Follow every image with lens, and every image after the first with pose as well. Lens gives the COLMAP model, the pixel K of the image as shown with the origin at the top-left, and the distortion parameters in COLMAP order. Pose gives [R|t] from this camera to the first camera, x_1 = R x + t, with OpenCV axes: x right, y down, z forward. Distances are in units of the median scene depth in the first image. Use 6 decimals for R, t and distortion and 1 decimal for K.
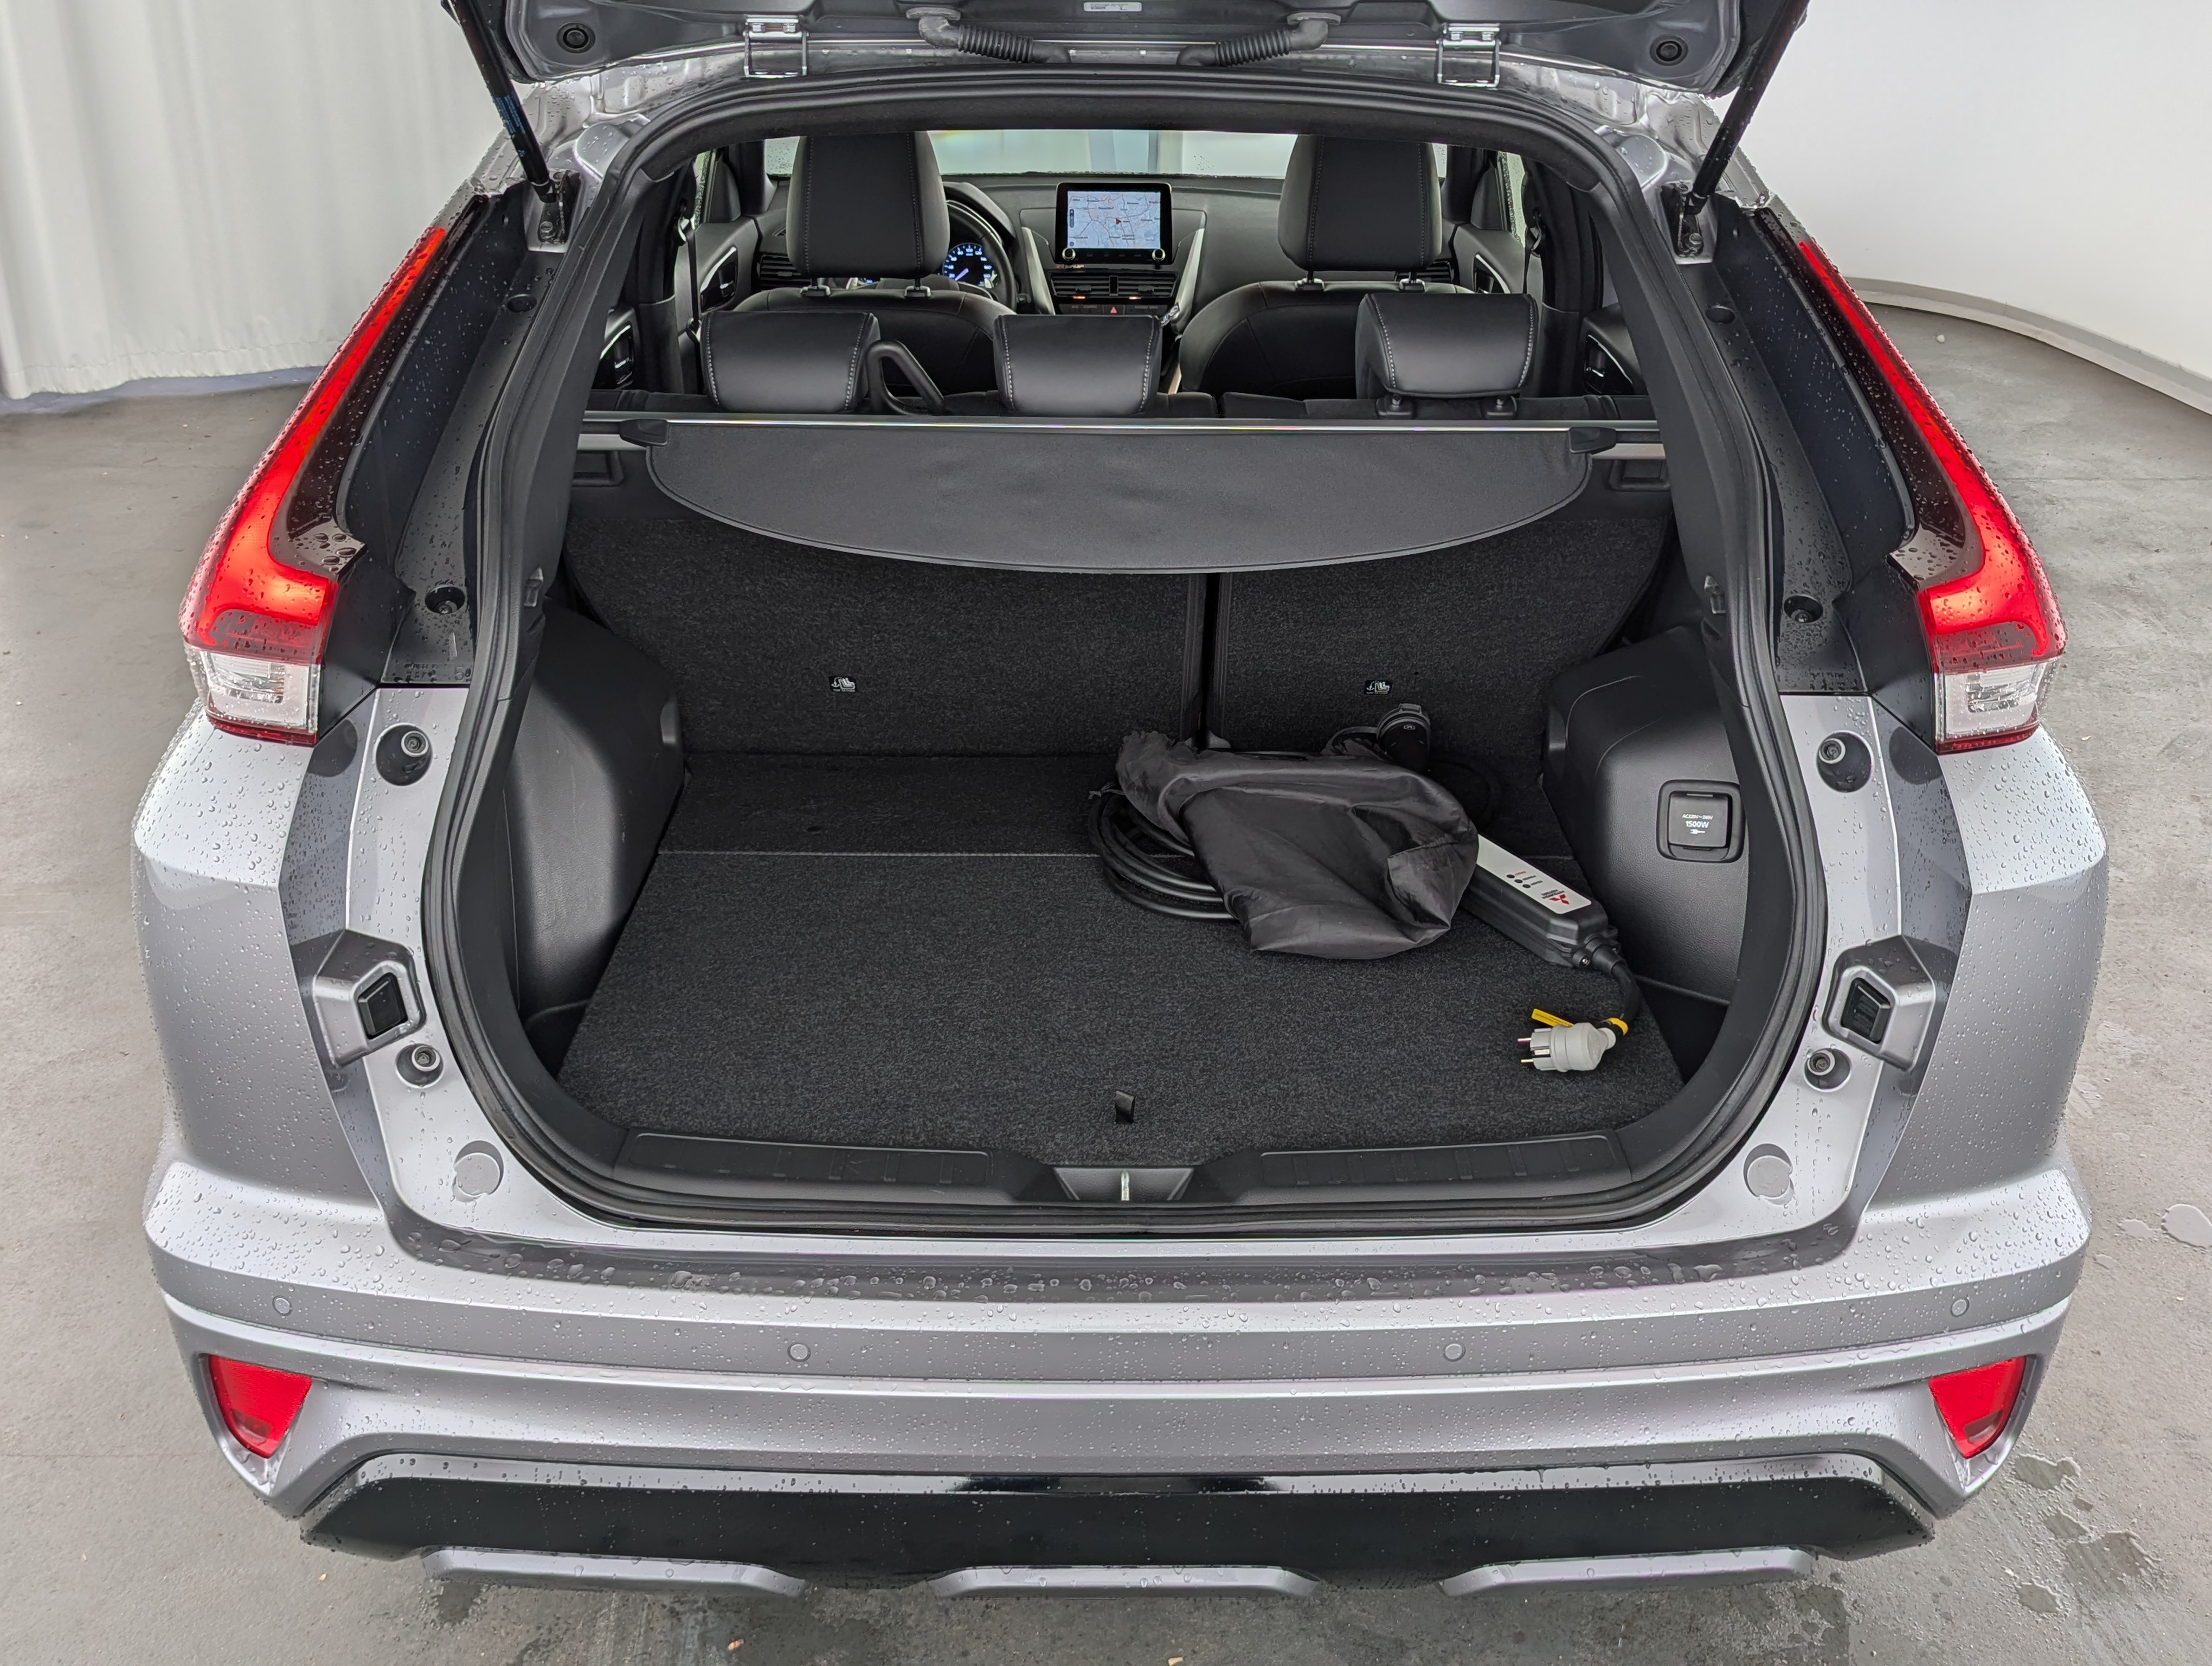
lens RADIAL K [[2159.1, 0, 1110.9], [0, 2159.1, 836.5], [0, 0, 1]] dist [0.027183, 0.000000]
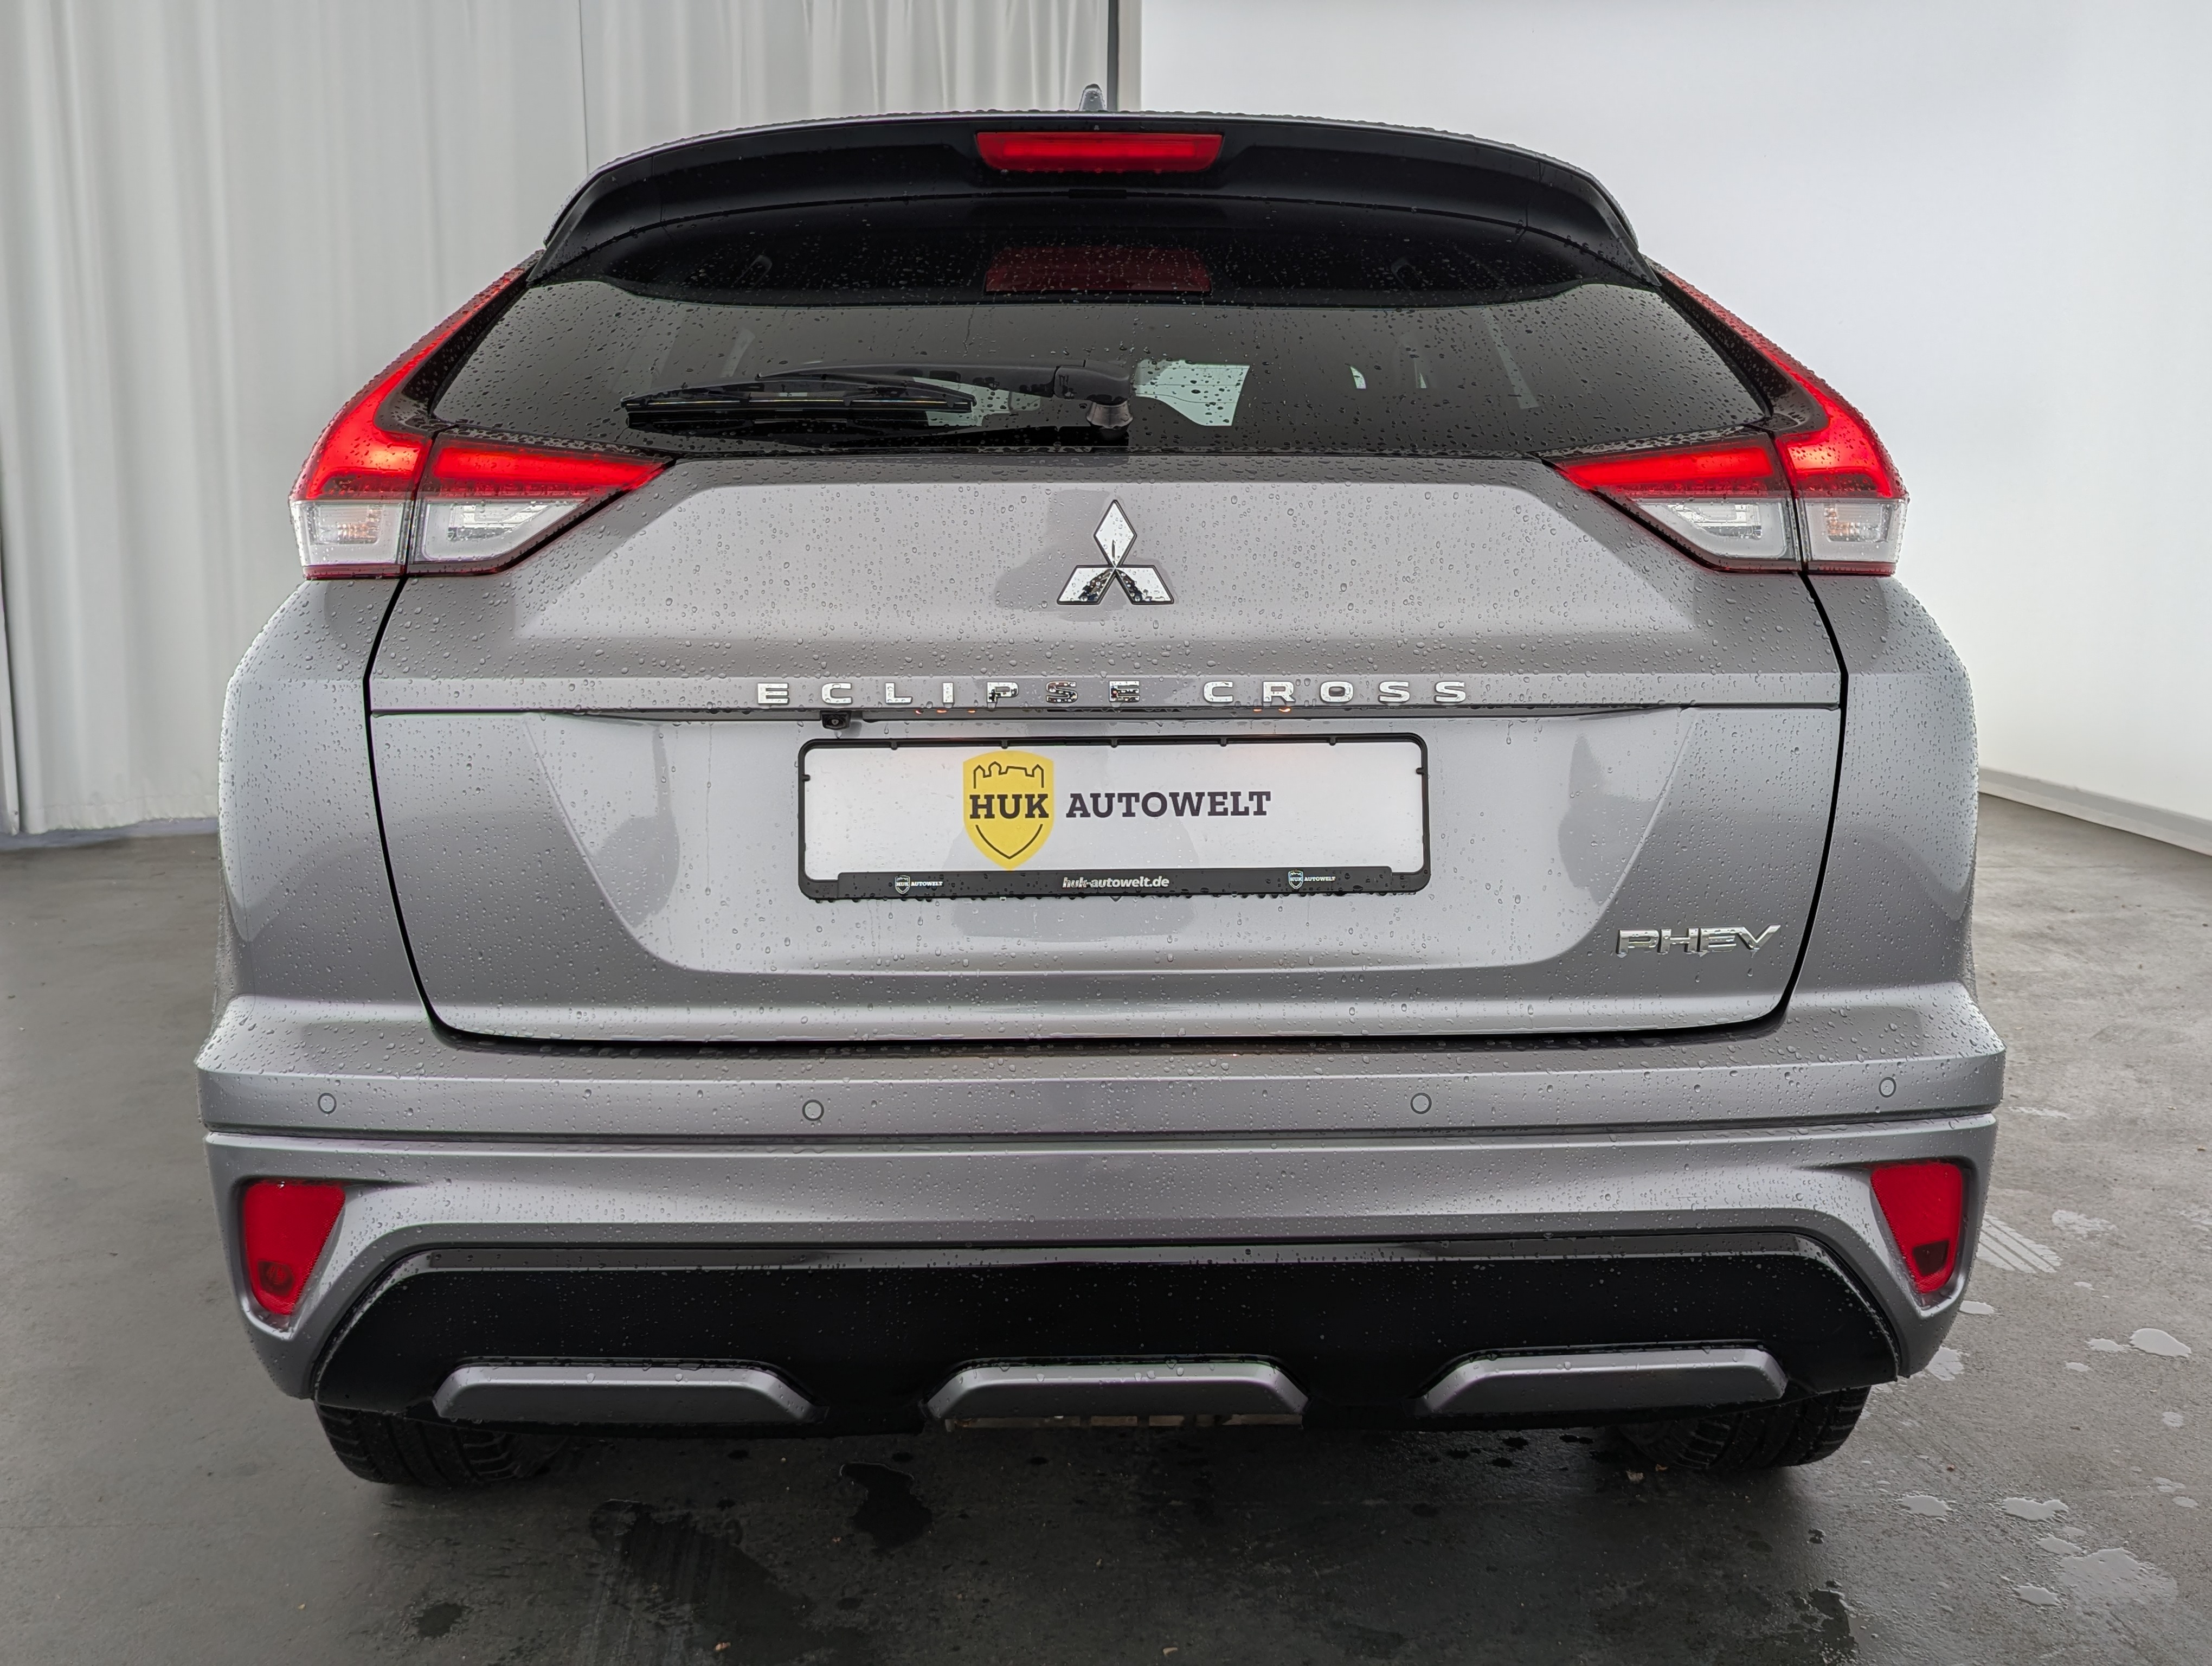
lens RADIAL K [[2159.1, 0, 1104.6], [0, 2159.1, 814.4], [0, 0, 1]] dist [0.027183, 0.000000]
pose [[0.999772, -0.014174, 0.015982, -0.009967], [0.018026, 0.961240, -0.275124, 0.276034], [-0.011463, 0.275350, 0.961276, -0.049097]]
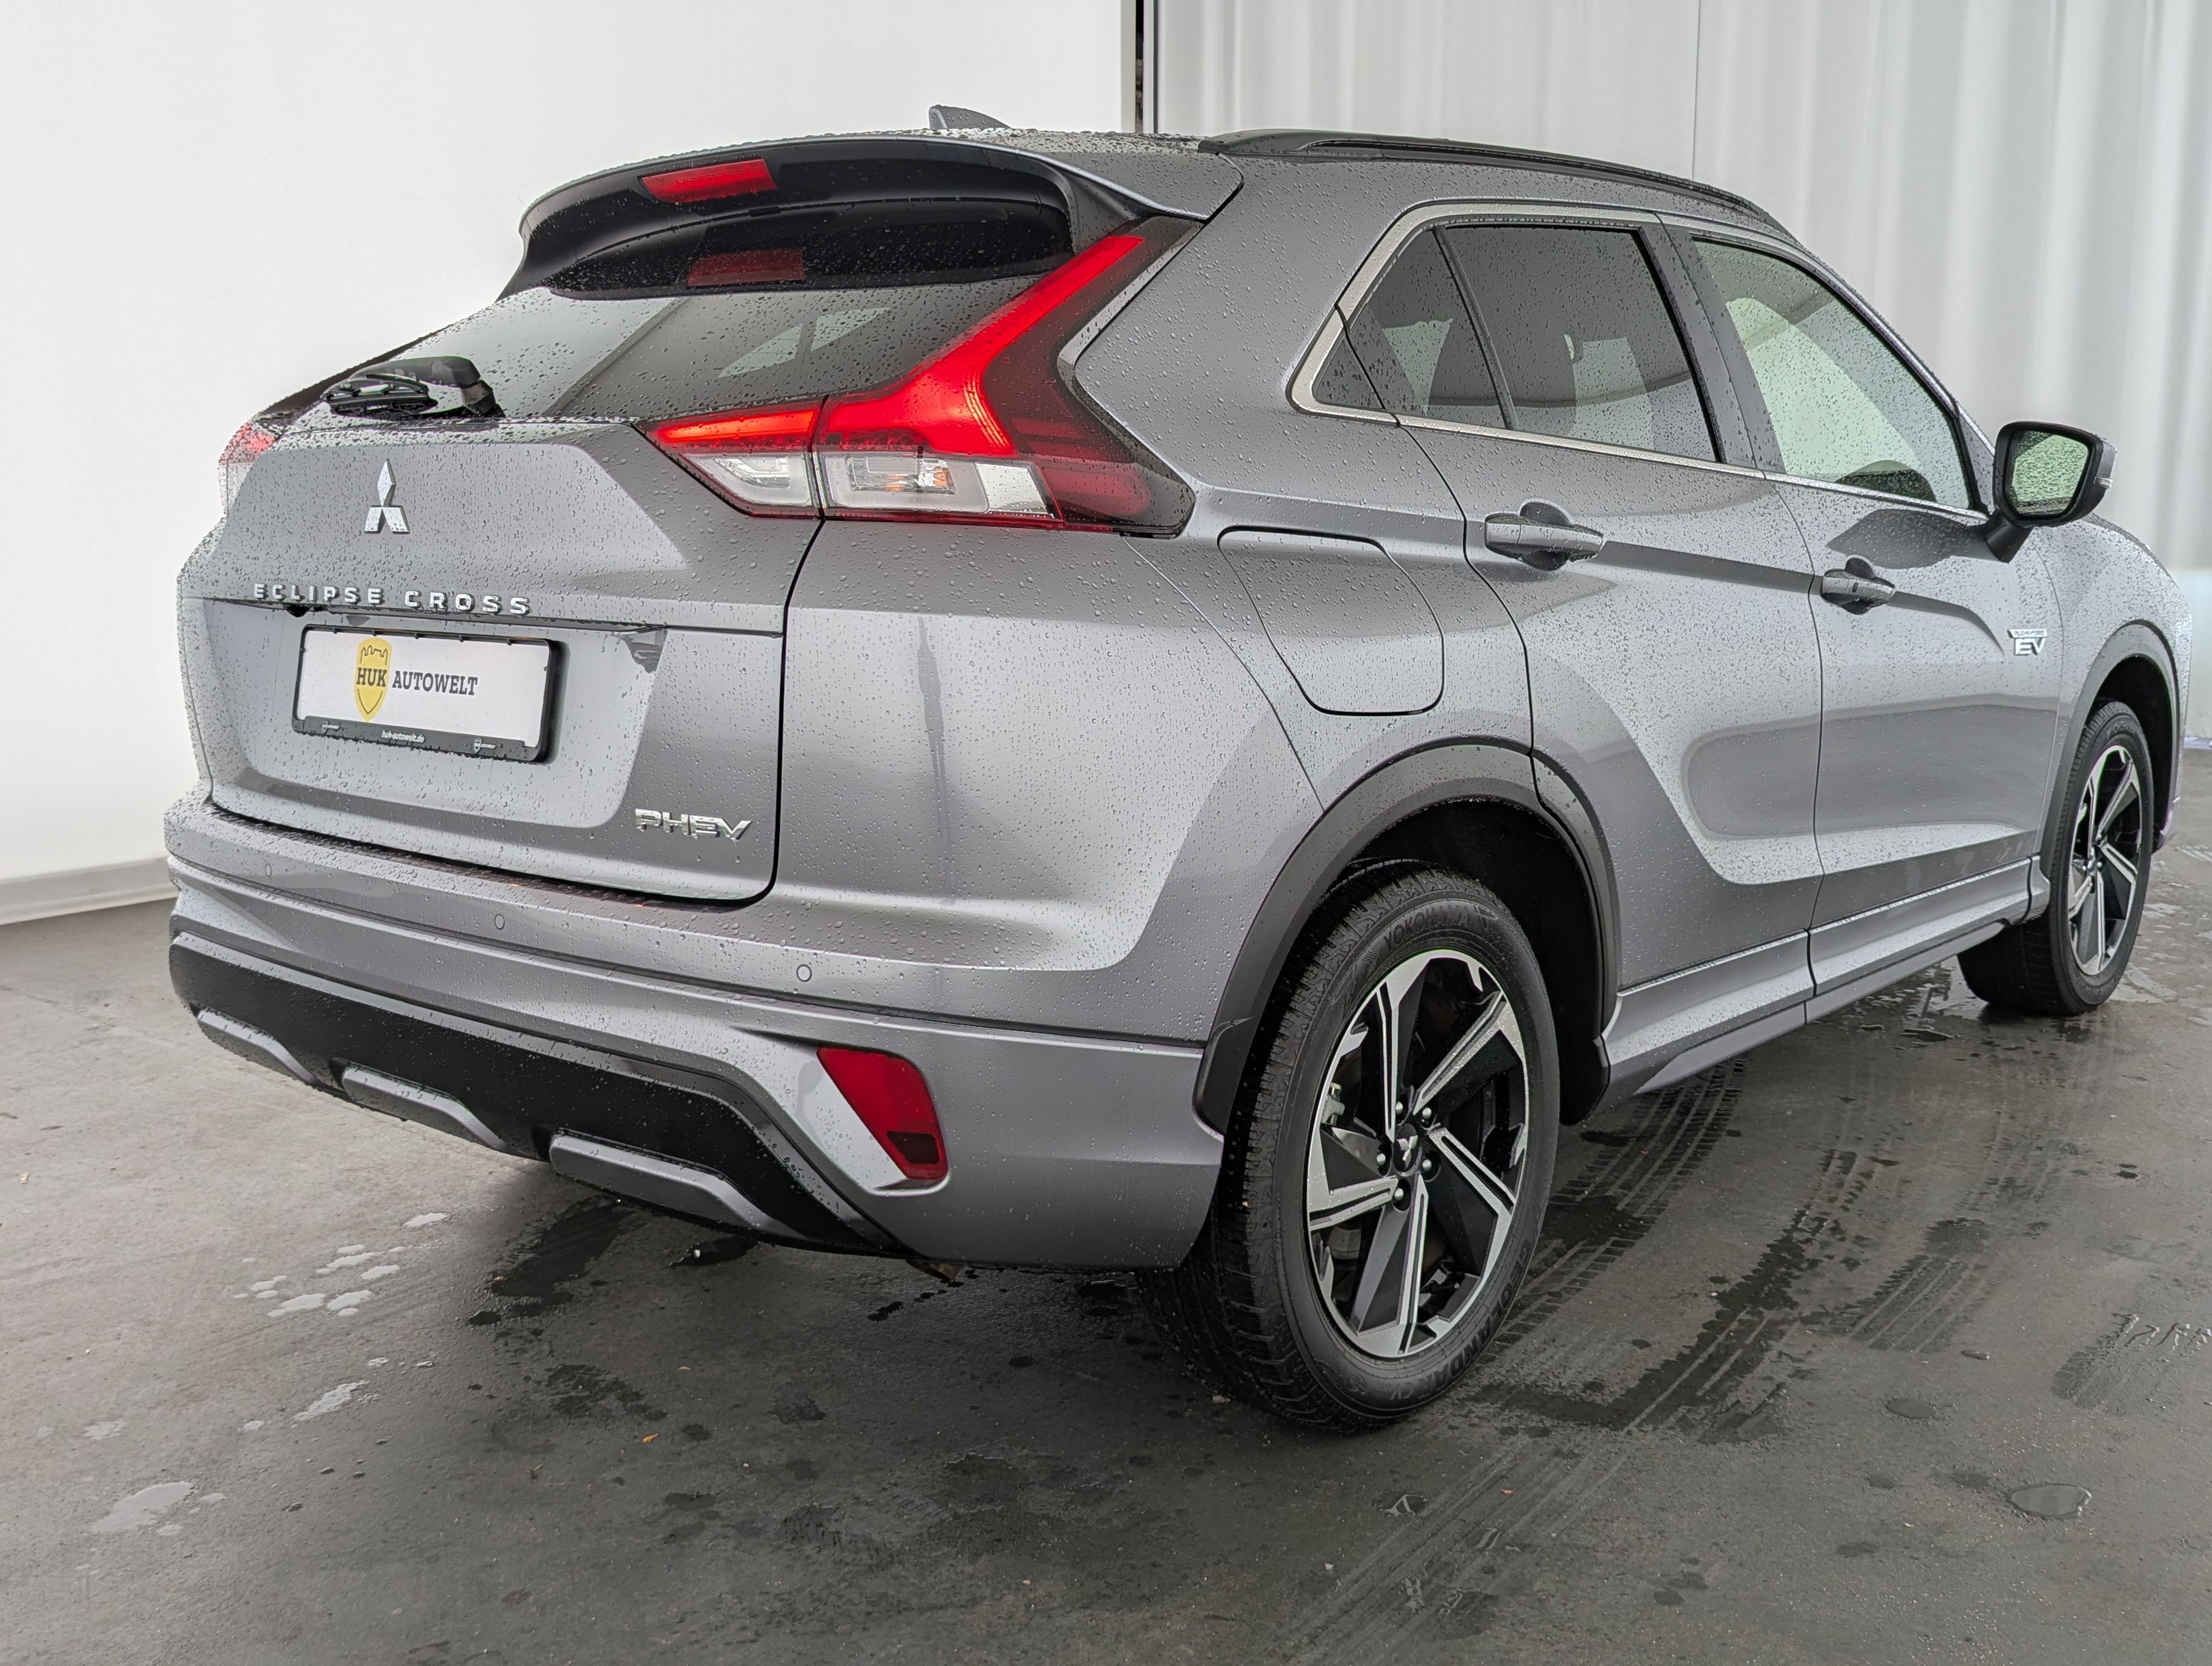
lens RADIAL K [[2159.1, 0, 1145.0], [0, 2159.1, 798.0], [0, 0, 1]] dist [0.027183, 0.000000]
pose [[0.751572, 0.081037, -0.654654, 0.971846], [-0.252375, 0.952245, -0.171863, 0.208550], [0.609464, 0.294386, 0.736132, 0.141239]]
